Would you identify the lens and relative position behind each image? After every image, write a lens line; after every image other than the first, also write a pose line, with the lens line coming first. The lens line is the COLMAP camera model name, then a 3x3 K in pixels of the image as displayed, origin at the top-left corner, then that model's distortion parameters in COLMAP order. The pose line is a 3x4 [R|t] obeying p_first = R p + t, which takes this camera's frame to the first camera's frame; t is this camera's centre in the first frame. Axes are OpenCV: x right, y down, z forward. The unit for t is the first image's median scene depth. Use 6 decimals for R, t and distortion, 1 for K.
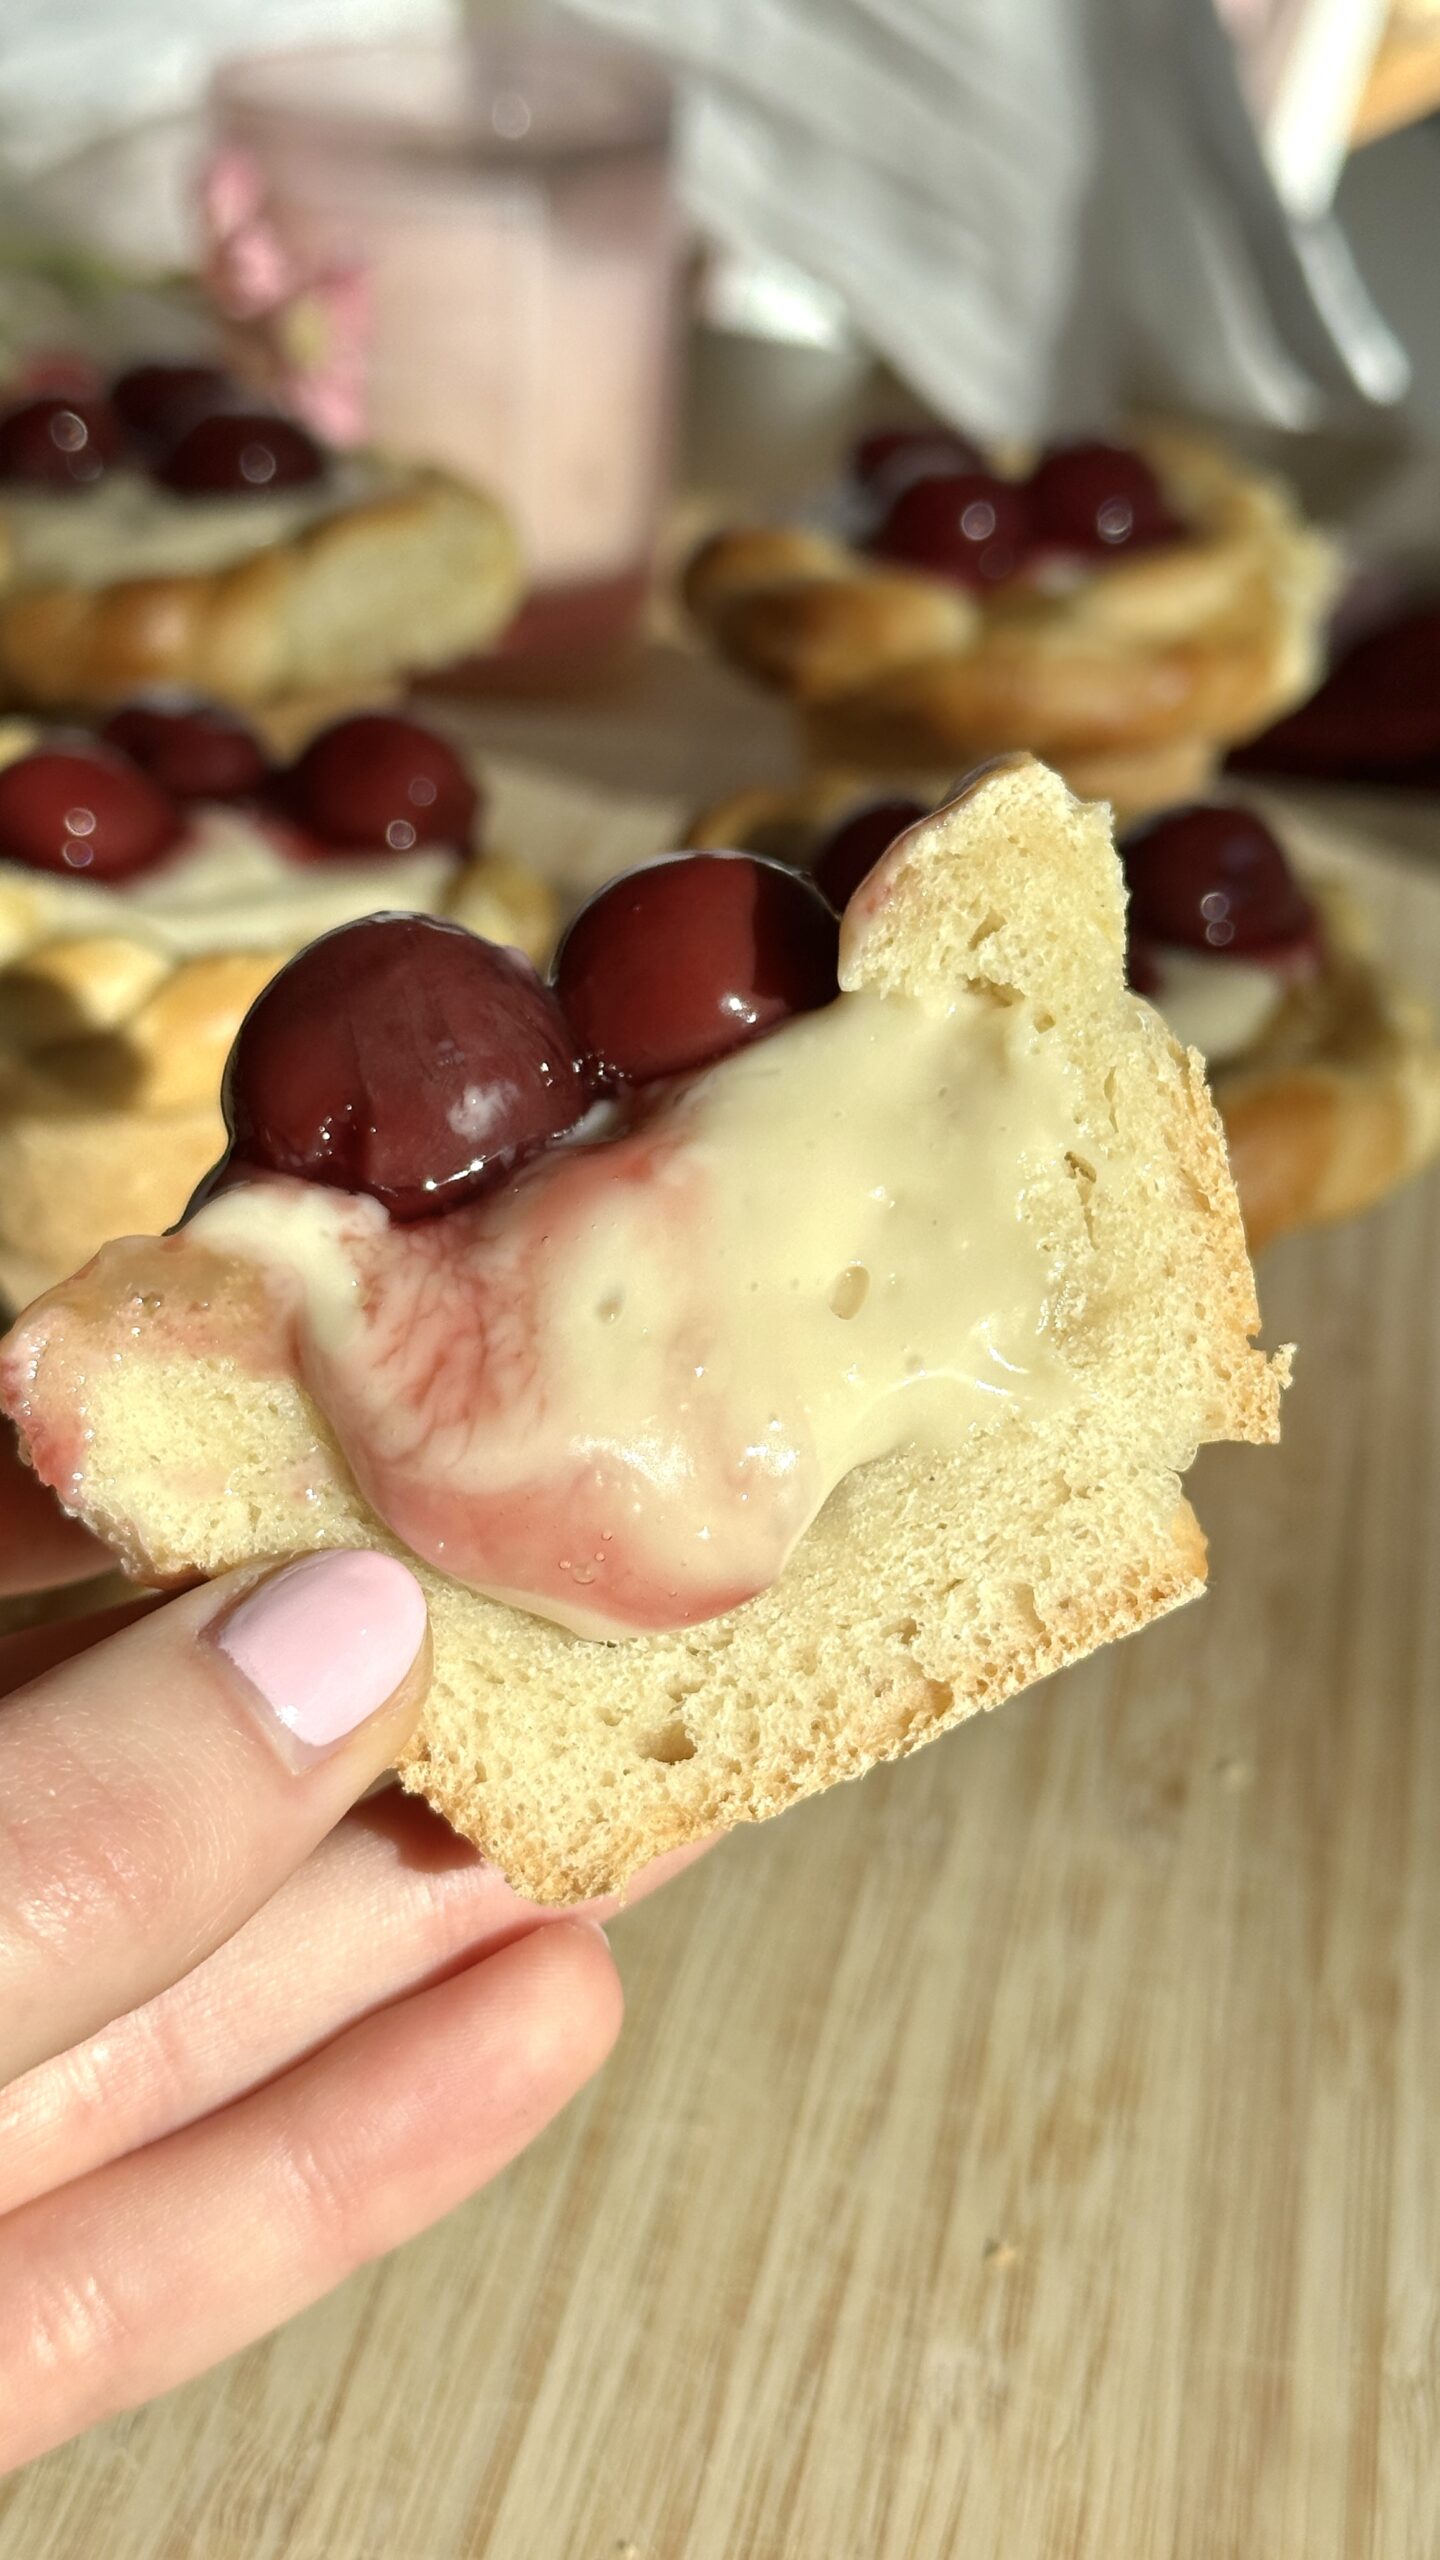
lens RADIAL K [[3791.9, 0, 720.0], [0, 3791.9, 1280.0], [0, 0, 1]] dist [0.022908, -0.093012]
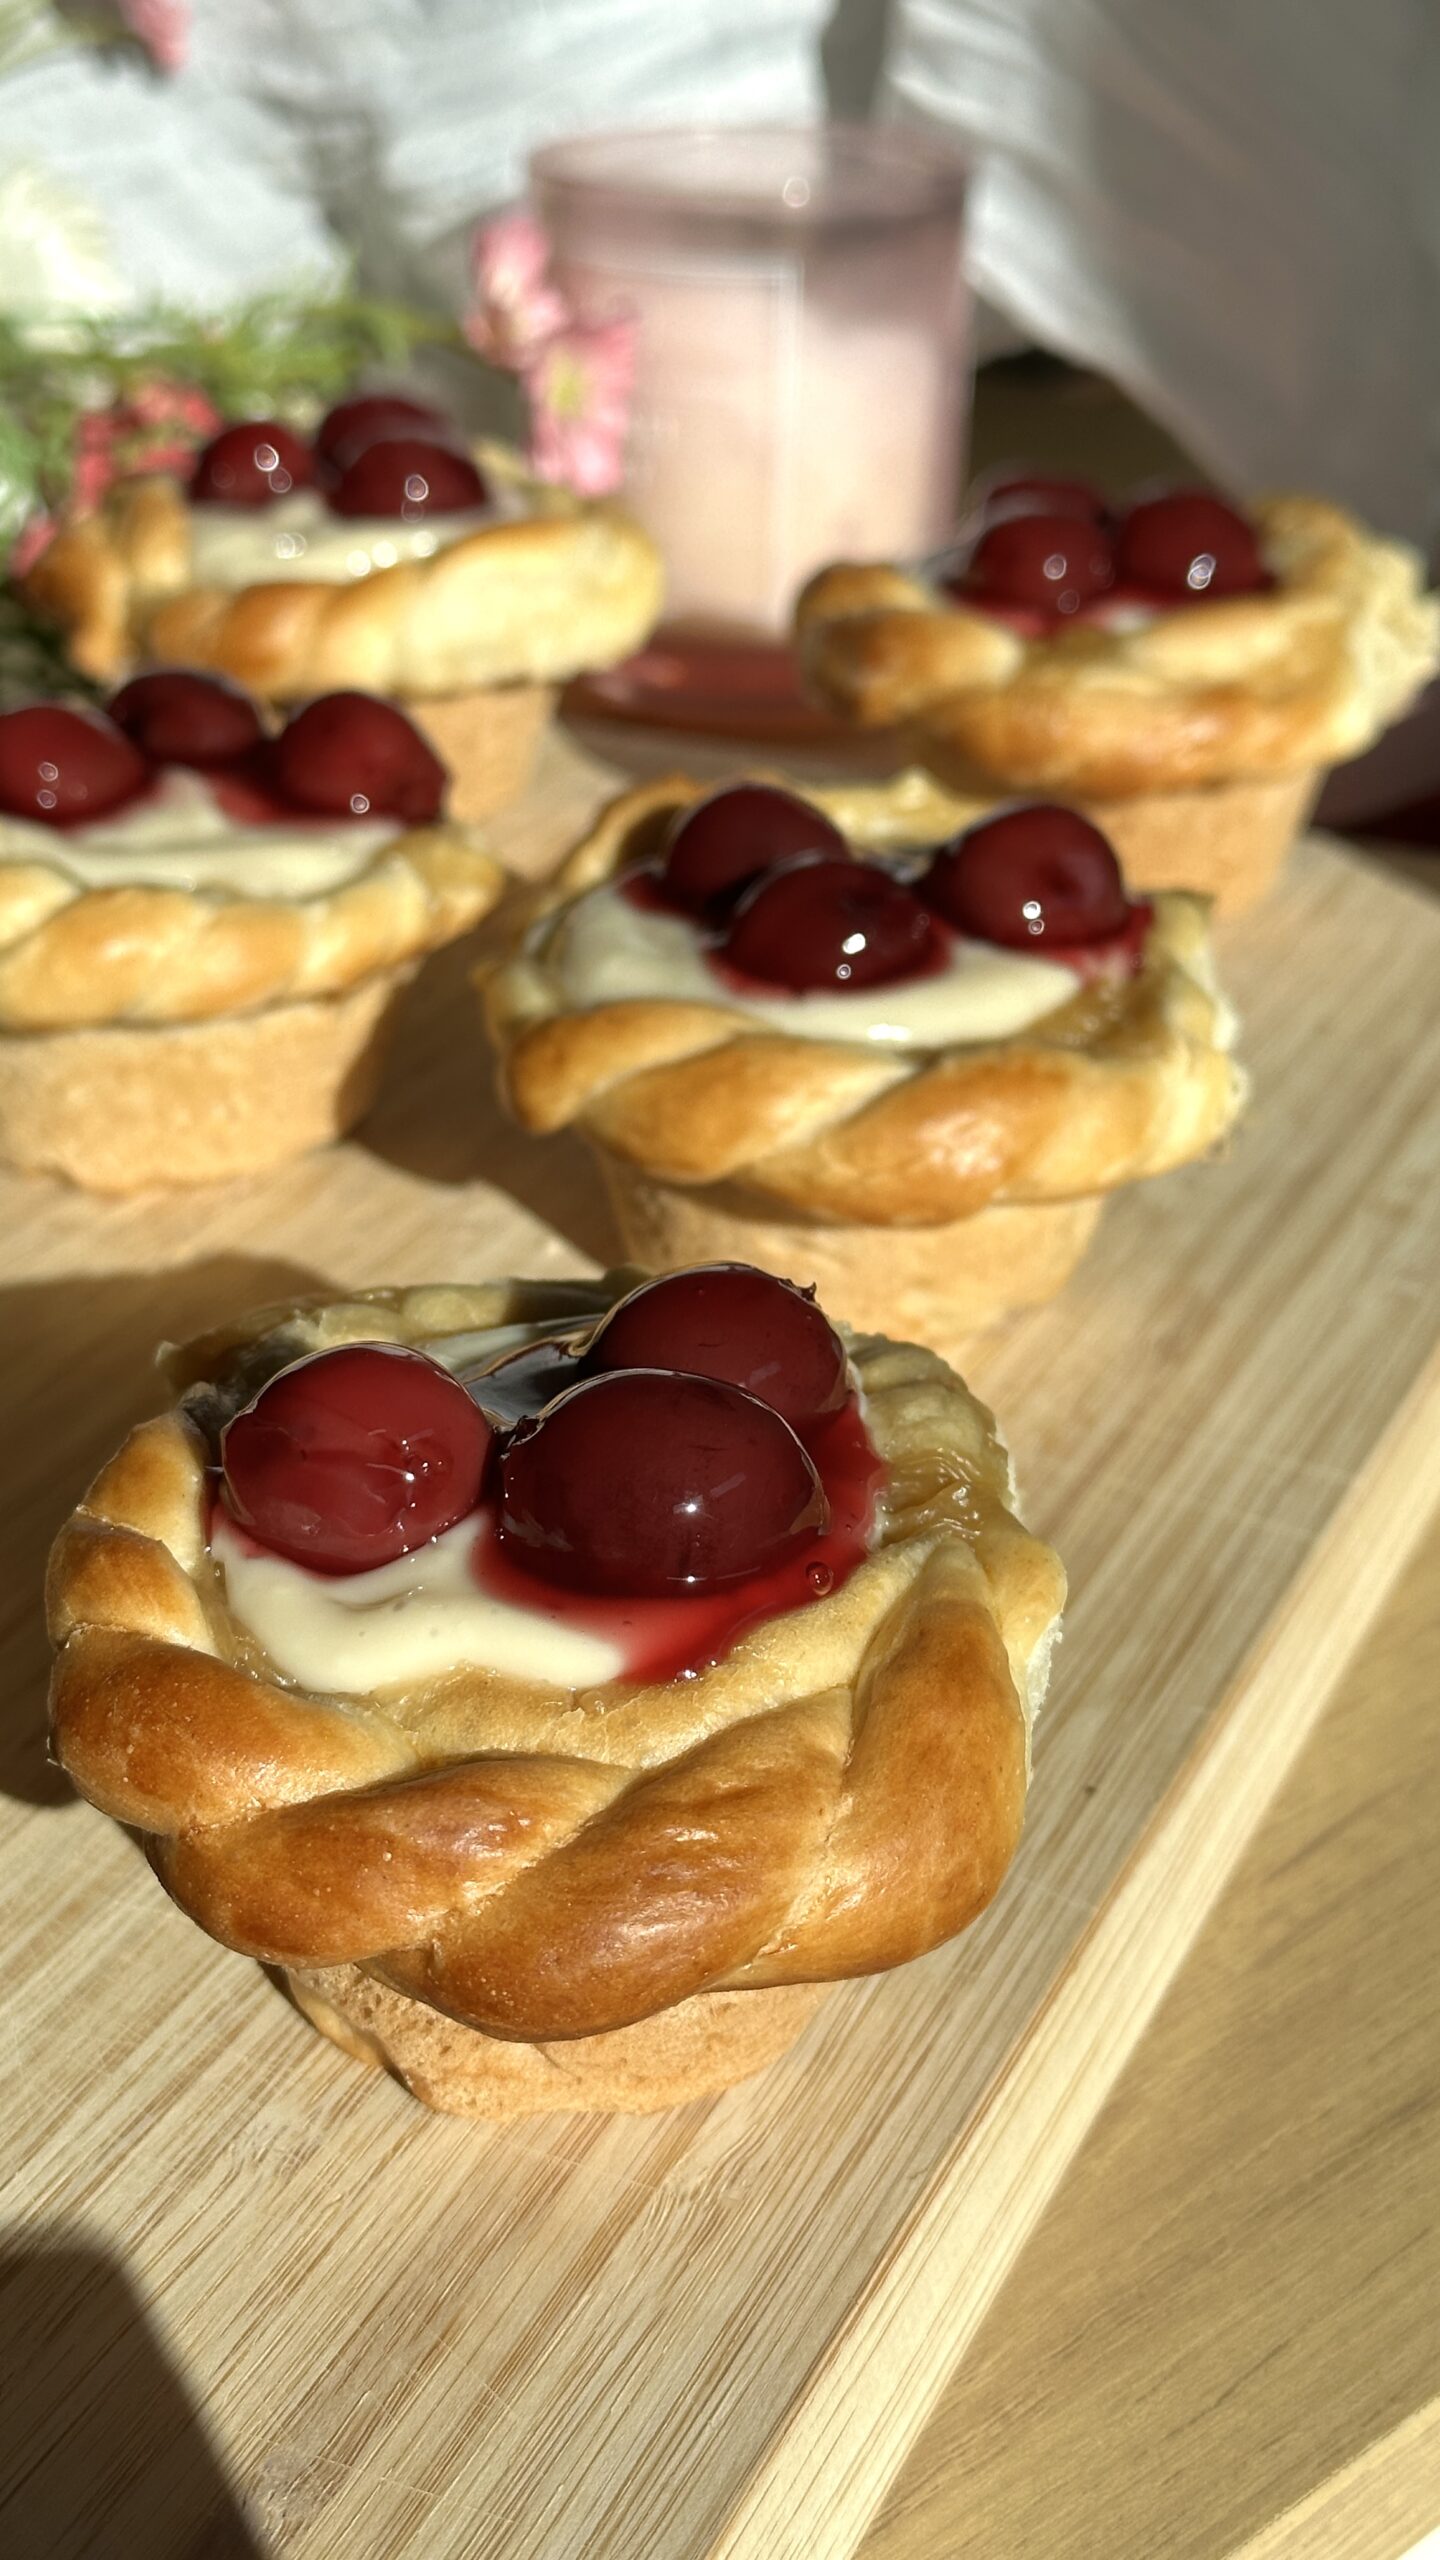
lens RADIAL K [[3791.9, 0, 720.0], [0, 3791.9, 1280.0], [0, 0, 1]] dist [0.022908, -0.093012]
pose [[0.976971, 0.080372, -0.197655, 0.253188], [-0.087080, 0.995876, -0.025469, 0.038846], [0.194793, 0.042094, 0.979941, -0.041613]]
